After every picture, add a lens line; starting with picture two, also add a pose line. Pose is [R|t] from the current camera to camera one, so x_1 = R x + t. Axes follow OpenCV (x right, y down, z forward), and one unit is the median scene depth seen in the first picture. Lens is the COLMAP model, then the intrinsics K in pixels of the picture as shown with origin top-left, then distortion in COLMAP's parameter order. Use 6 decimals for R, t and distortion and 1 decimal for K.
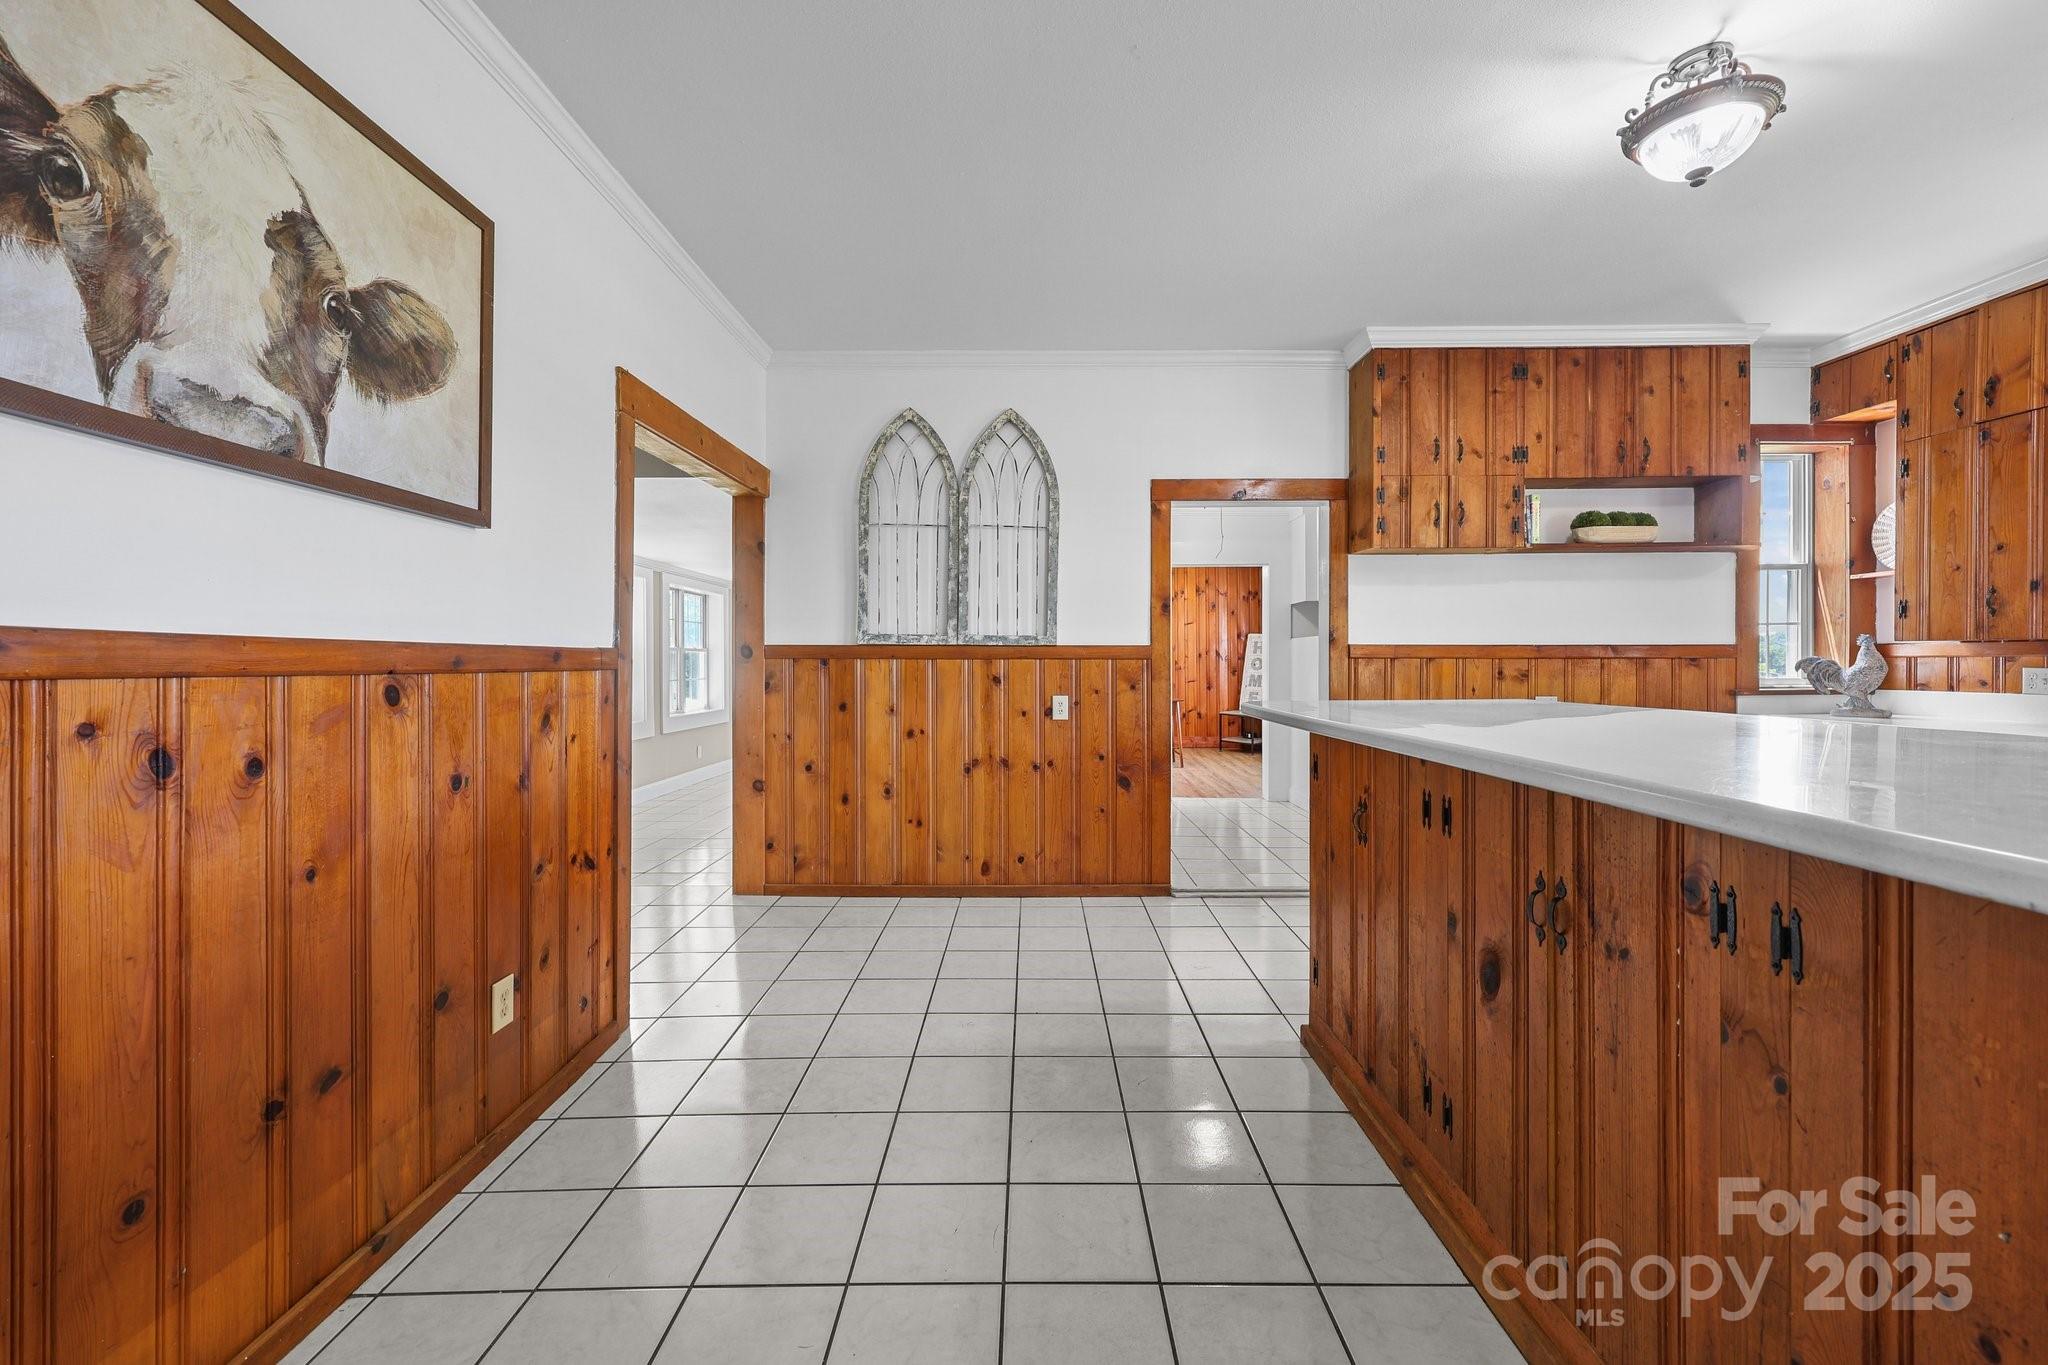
lens RADIAL K [[834.3, 0, 1023.2], [0, 834.3, 669.5], [0, 0, 1]] dist [0.001679, -0.000278]
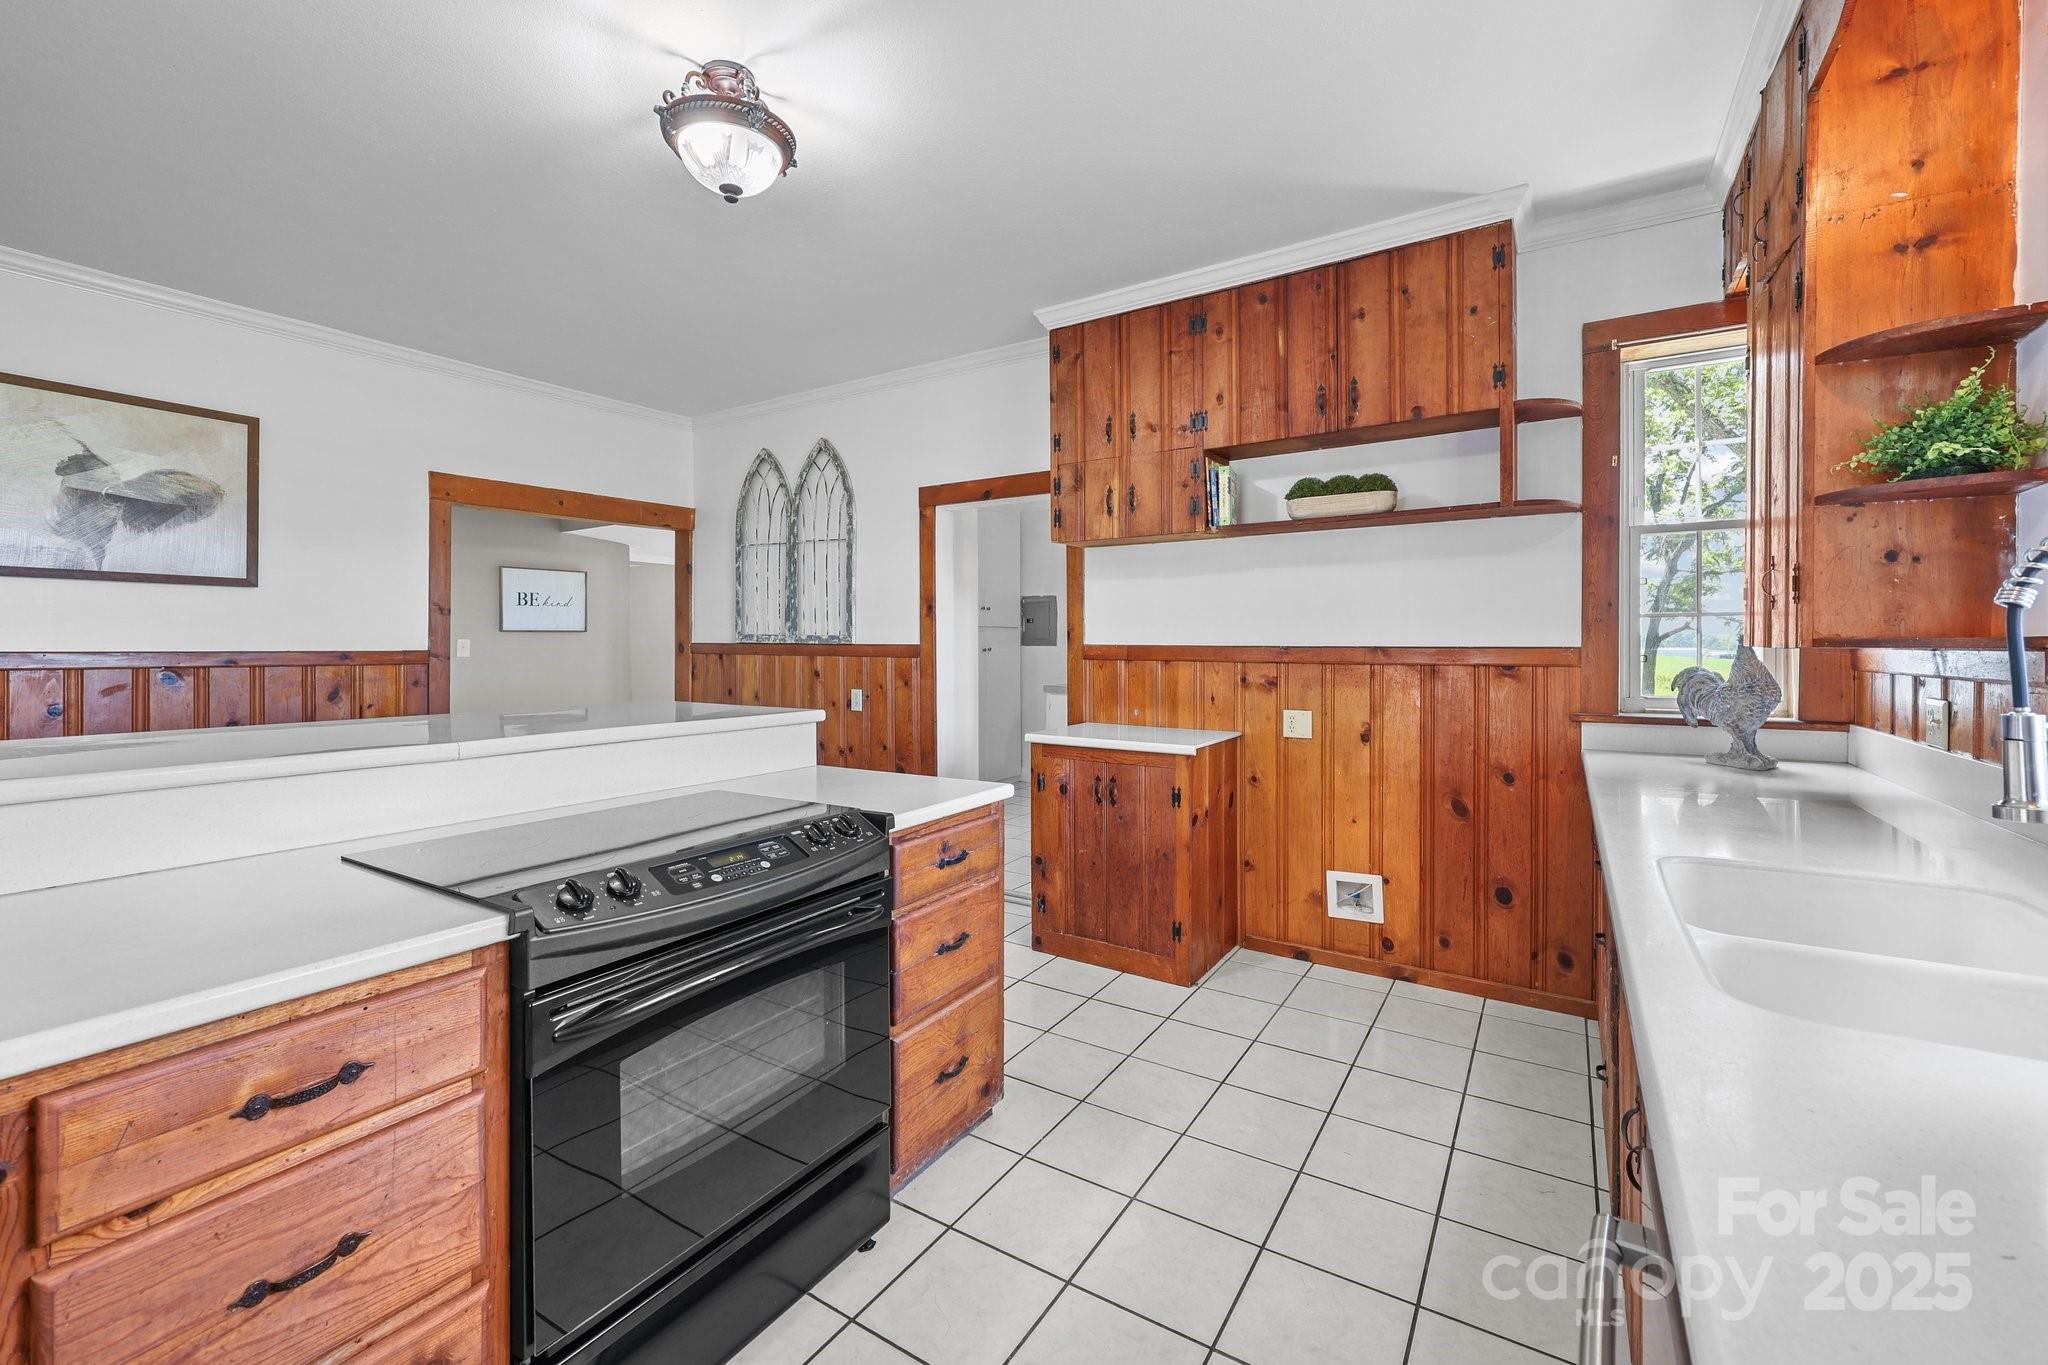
lens RADIAL K [[834.3, 0, 1016.9], [0, 834.3, 647.3], [0, 0, 1]] dist [0.001679, -0.000278]
pose [[0.842297, 0.006471, -0.538974, 0.874663], [-0.008400, 0.999964, -0.001122, -0.026619], [0.538948, 0.005472, 0.842321, 0.187115]]
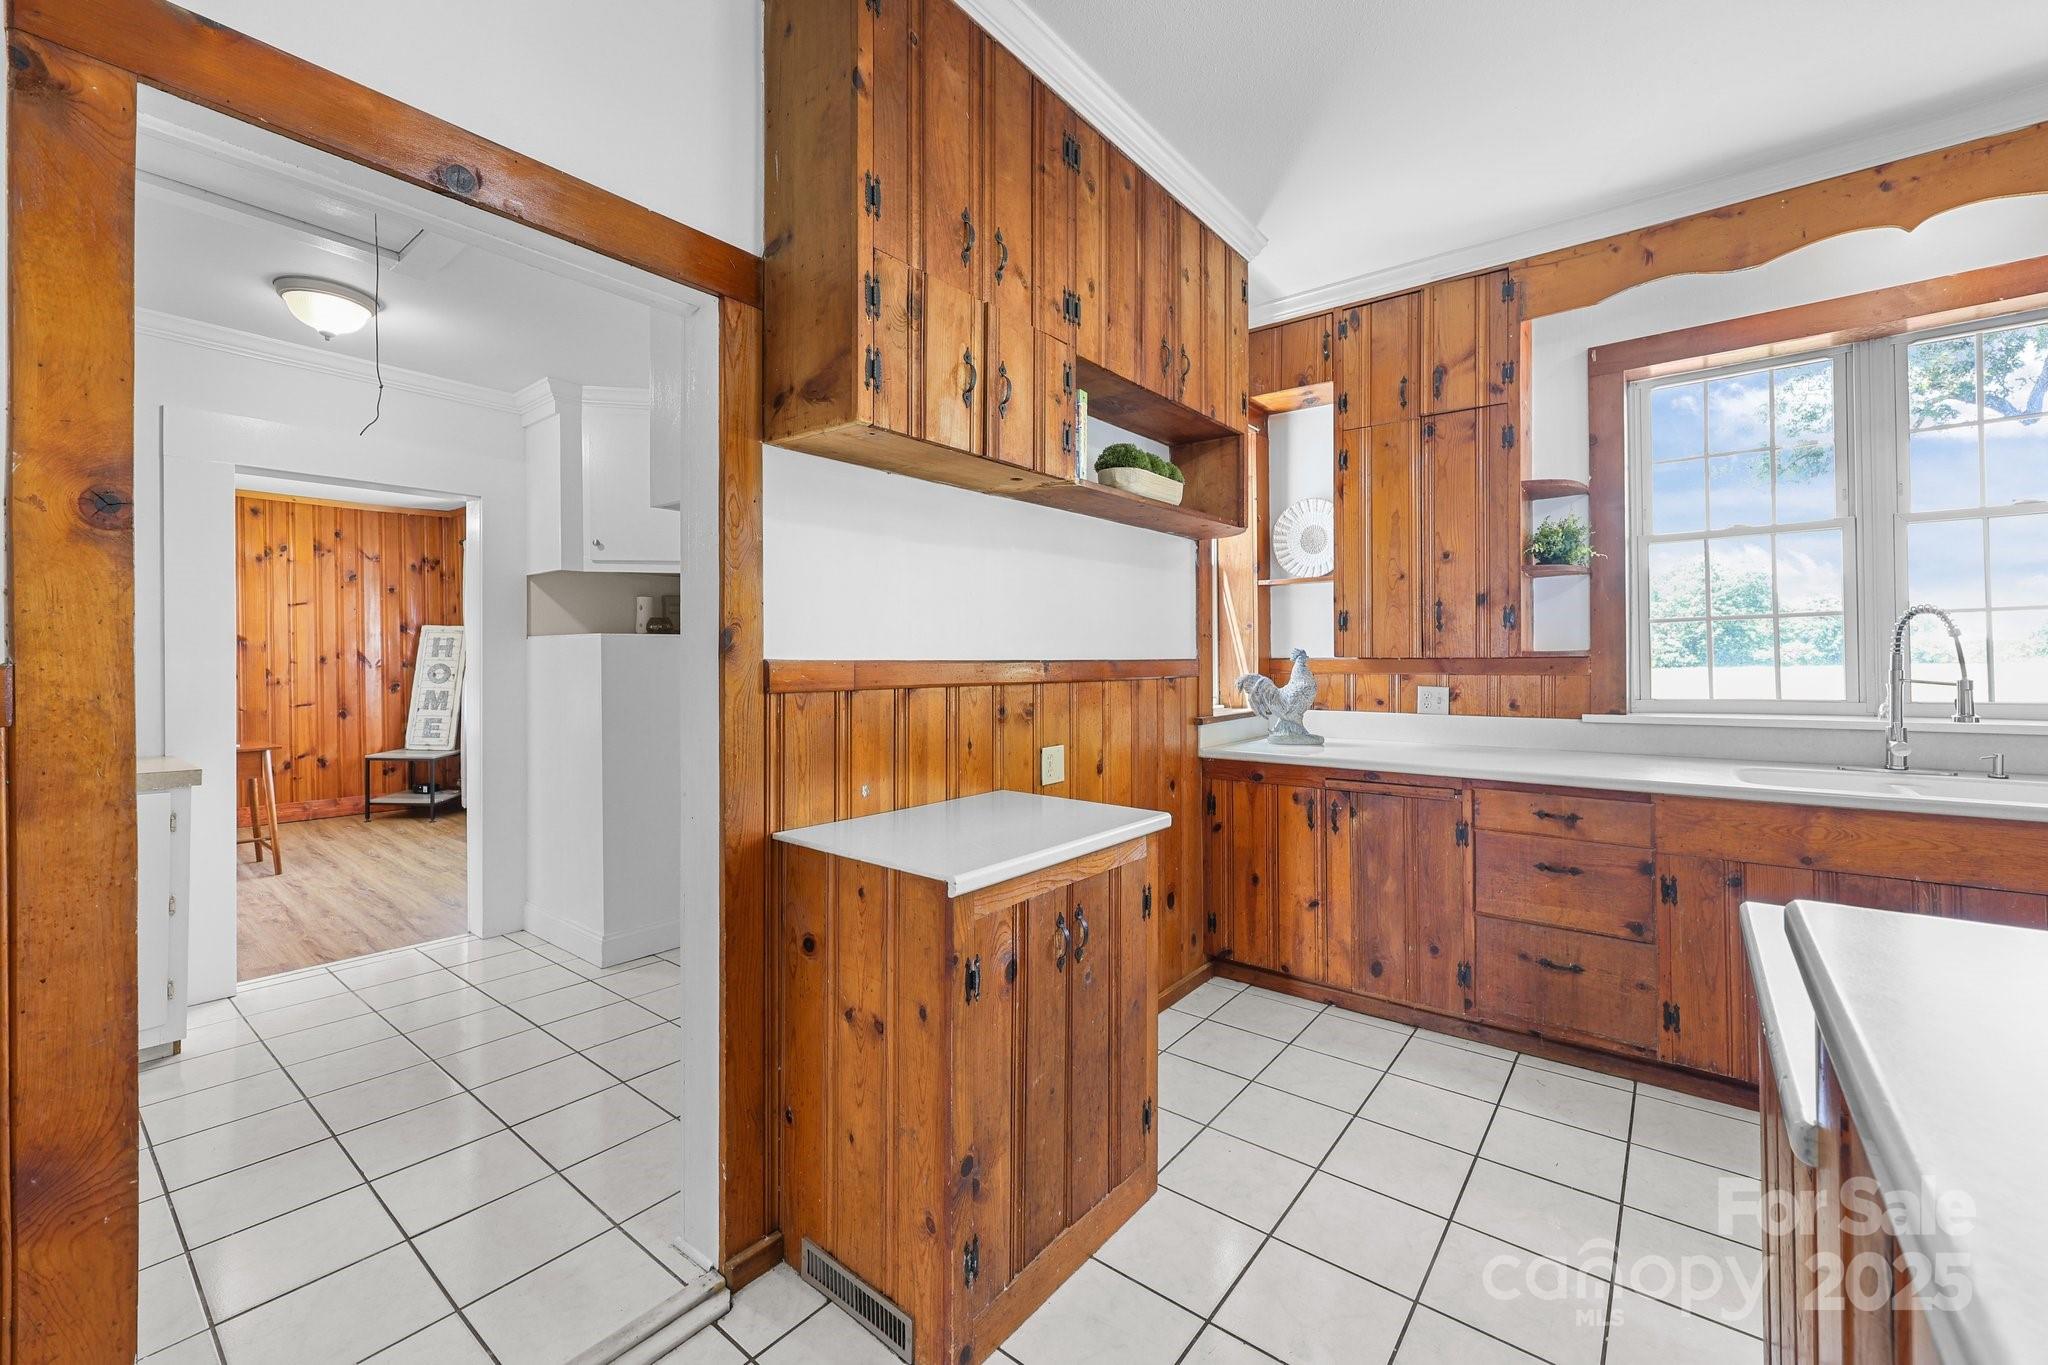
lens RADIAL K [[834.3, 0, 1032.7], [0, 834.3, 654.8], [0, 0, 1]] dist [0.001679, -0.000278]
pose [[0.615124, 0.000933, 0.788430, 0.153473], [0.009144, 0.999924, -0.008317, -0.029927], [-0.788377, 0.012325, 0.615068, 0.675968]]
